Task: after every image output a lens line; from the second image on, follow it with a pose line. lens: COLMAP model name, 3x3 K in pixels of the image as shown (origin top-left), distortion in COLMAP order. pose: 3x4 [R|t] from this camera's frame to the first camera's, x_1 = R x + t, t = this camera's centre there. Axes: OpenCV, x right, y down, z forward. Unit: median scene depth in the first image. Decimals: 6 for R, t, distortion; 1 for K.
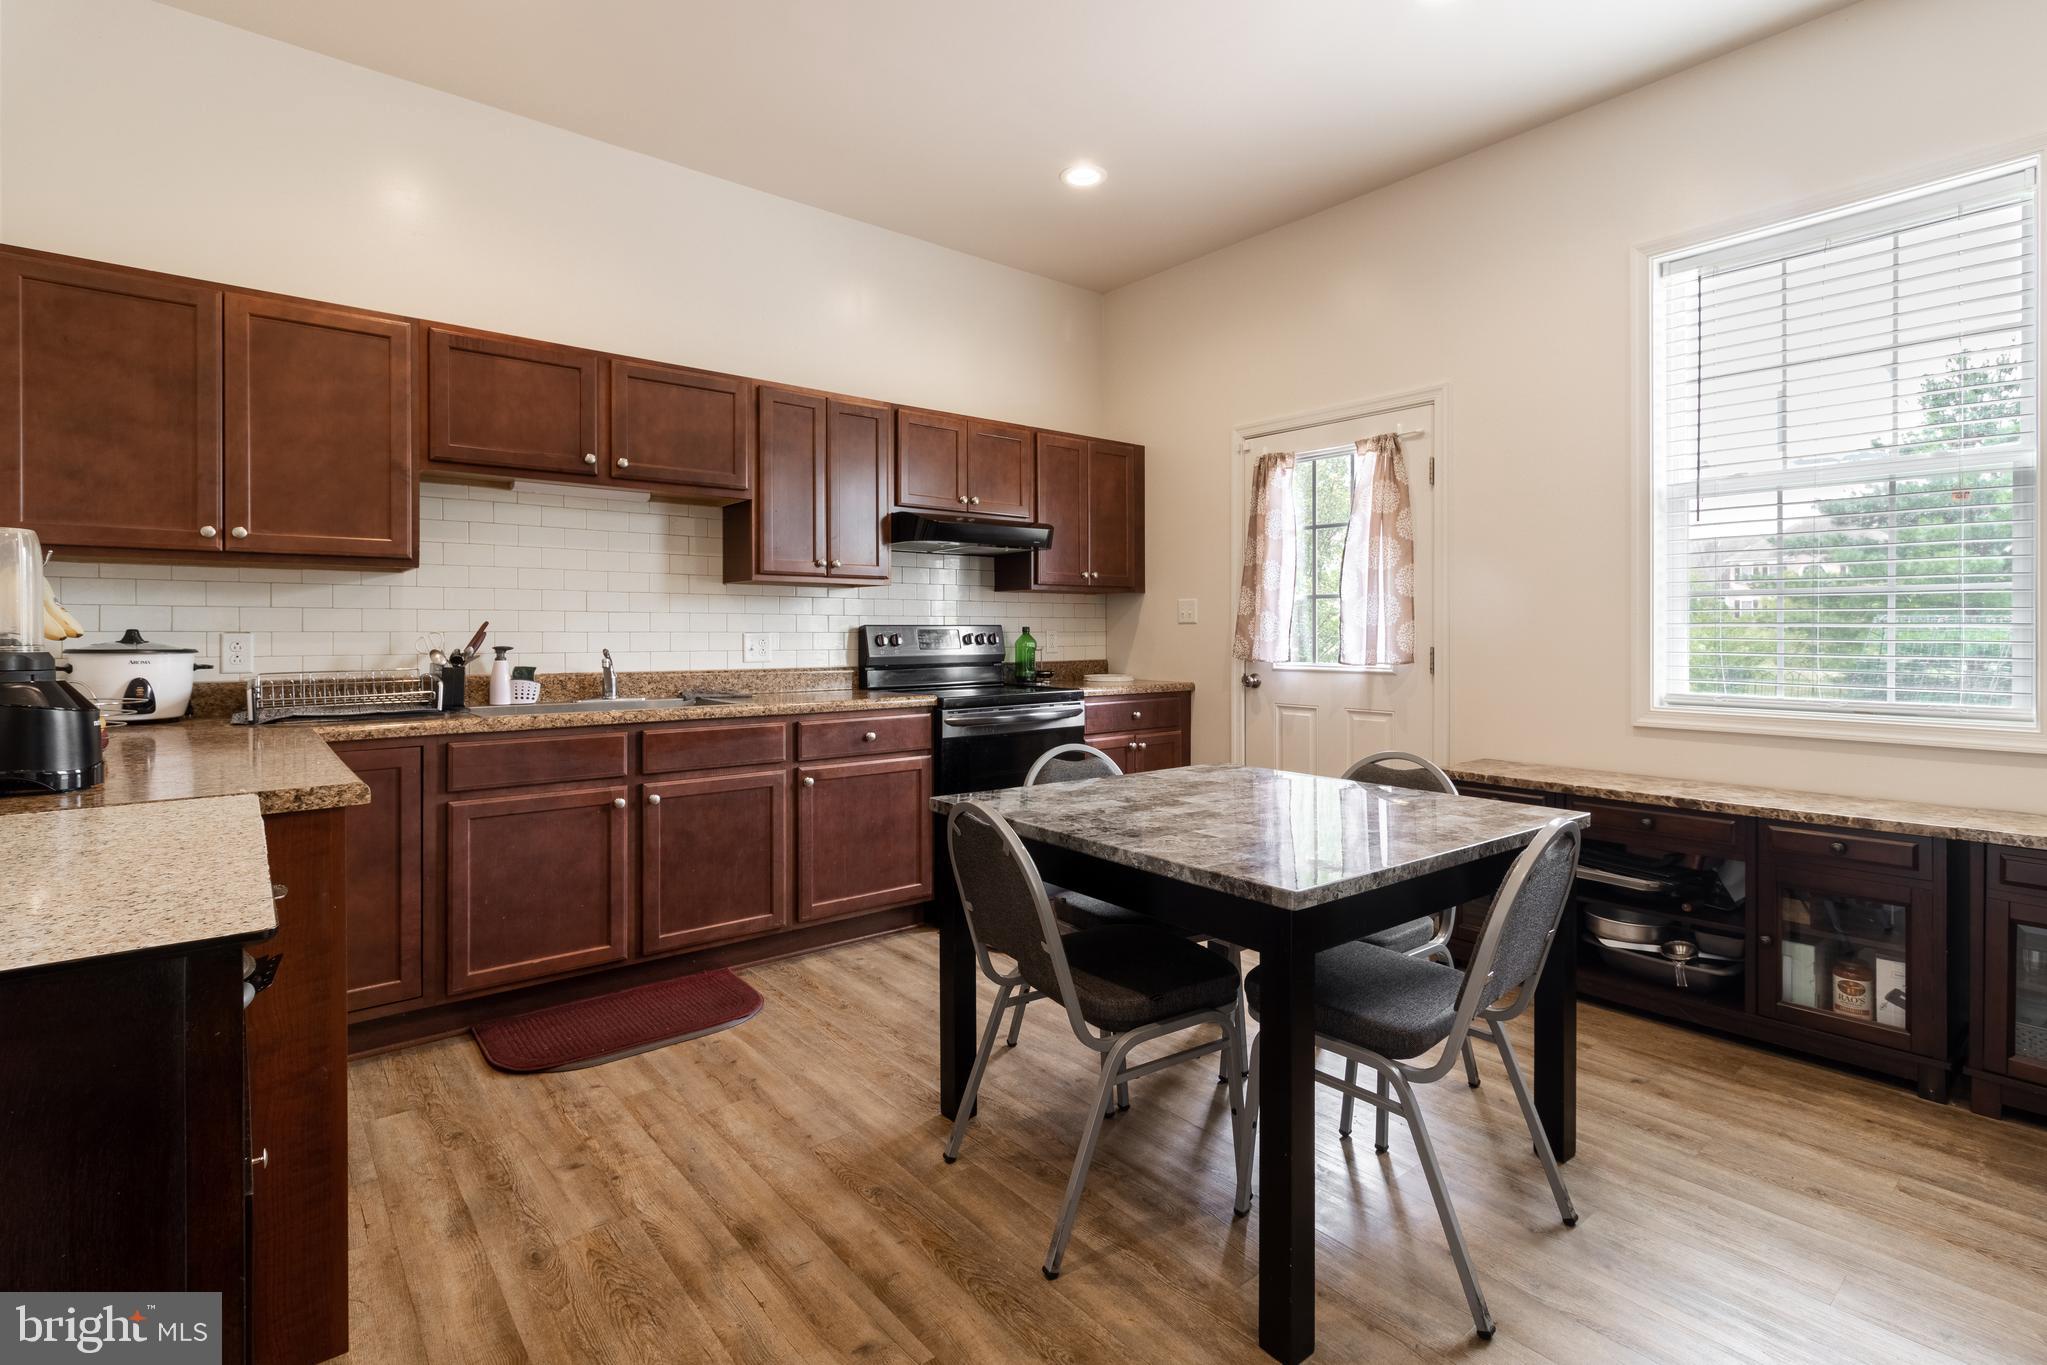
lens RADIAL K [[955.8, 0, 965.1], [0, 955.8, 641.4], [0, 0, 1]] dist [-0.001552, -0.000007]
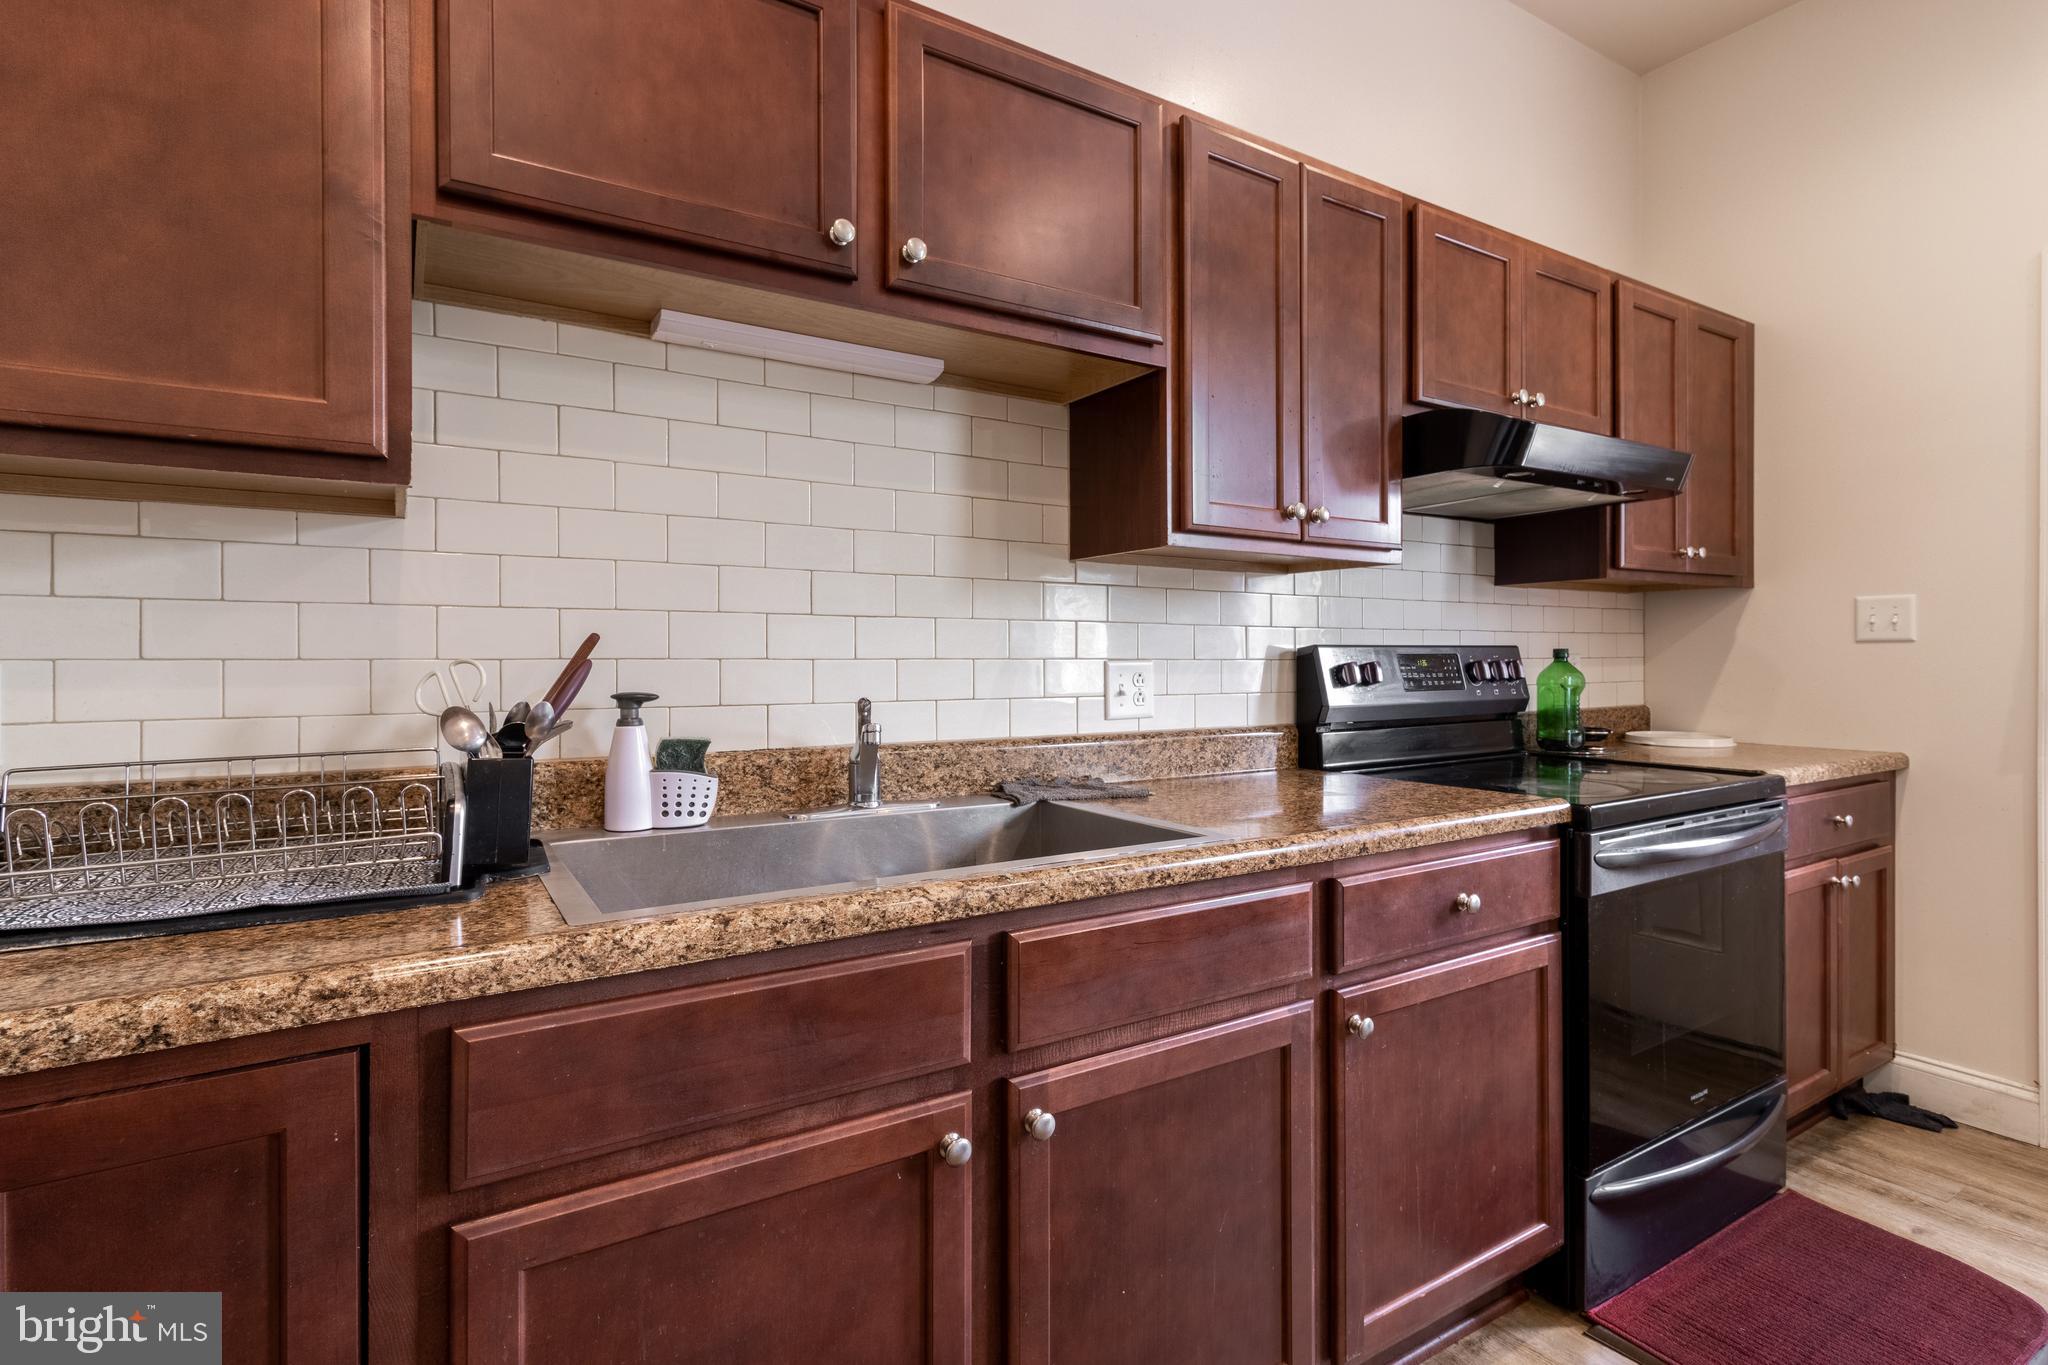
lens RADIAL K [[956.2, 0, 1027.7], [0, 956.2, 669.0], [0, 0, 1]] dist [-0.001552, -0.000007]
pose [[0.997609, 0.000872, -0.069111, -0.277231], [-0.000625, 0.999993, 0.003593, -0.007040], [0.069114, -0.003541, 0.997602, 0.582180]]
